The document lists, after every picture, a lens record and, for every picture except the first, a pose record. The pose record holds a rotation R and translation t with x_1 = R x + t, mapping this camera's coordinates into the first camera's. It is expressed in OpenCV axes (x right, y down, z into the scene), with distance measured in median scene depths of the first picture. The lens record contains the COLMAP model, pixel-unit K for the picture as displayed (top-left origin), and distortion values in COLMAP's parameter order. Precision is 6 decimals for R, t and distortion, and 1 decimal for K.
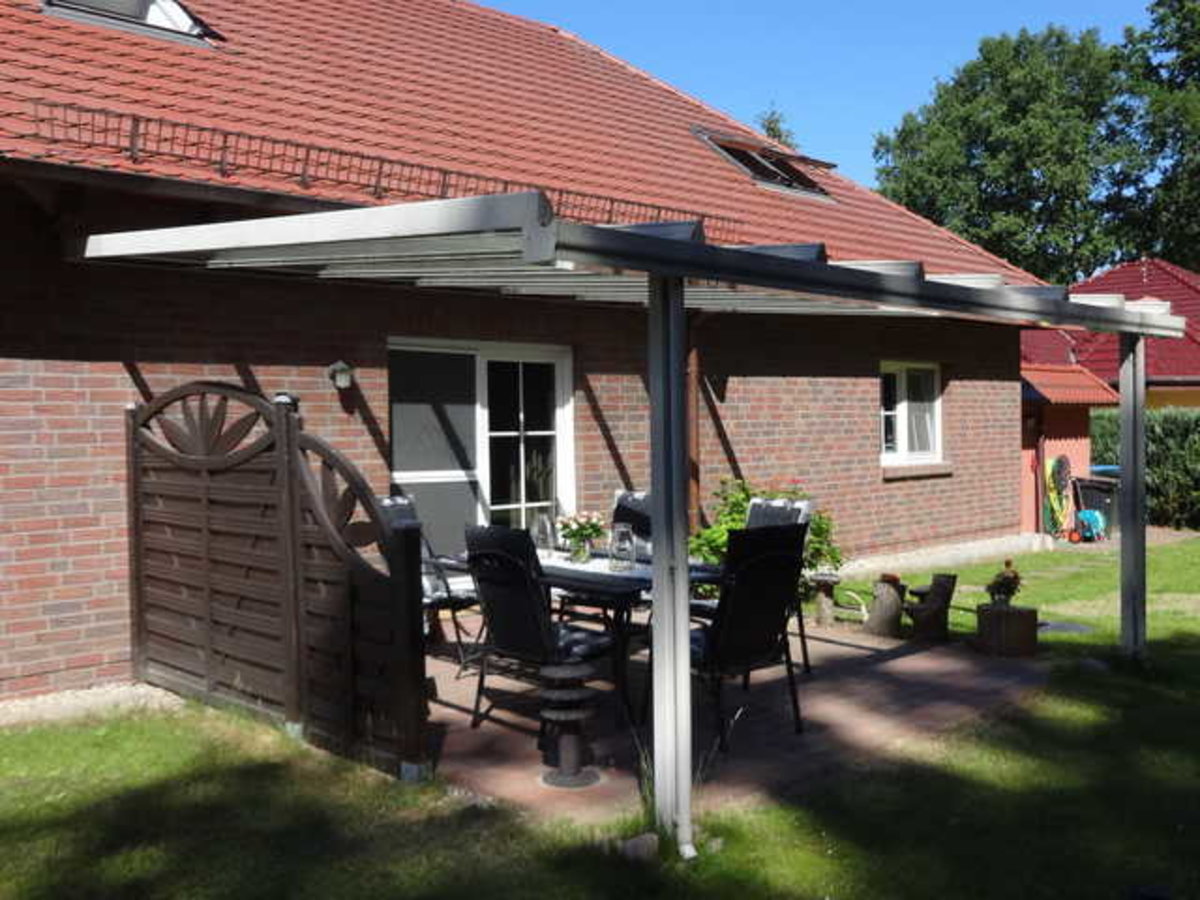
lens RADIAL K [[1159.0, 0, 600.0], [0, 1159.0, 450.0], [0, 0, 1]] dist [-0.016738, -0.008019]
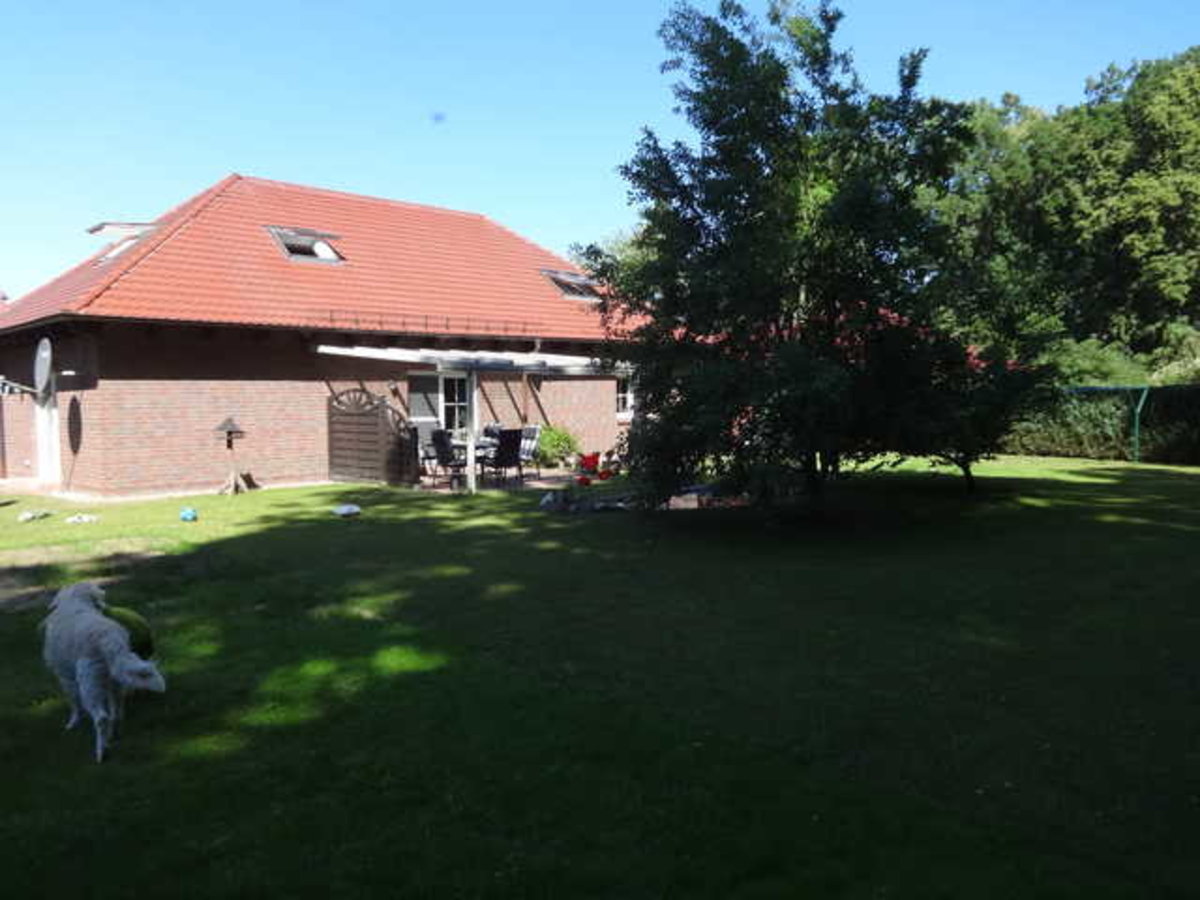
lens RADIAL K [[886.9, 0, 600.0], [0, 886.9, 450.0], [0, 0, 1]] dist [0.002790, 0.000415]
pose [[0.999268, 0.000767, 0.038251, 0.239455], [-0.002272, 0.999225, 0.039301, 0.014409], [-0.038191, -0.039360, 0.998495, -1.391835]]
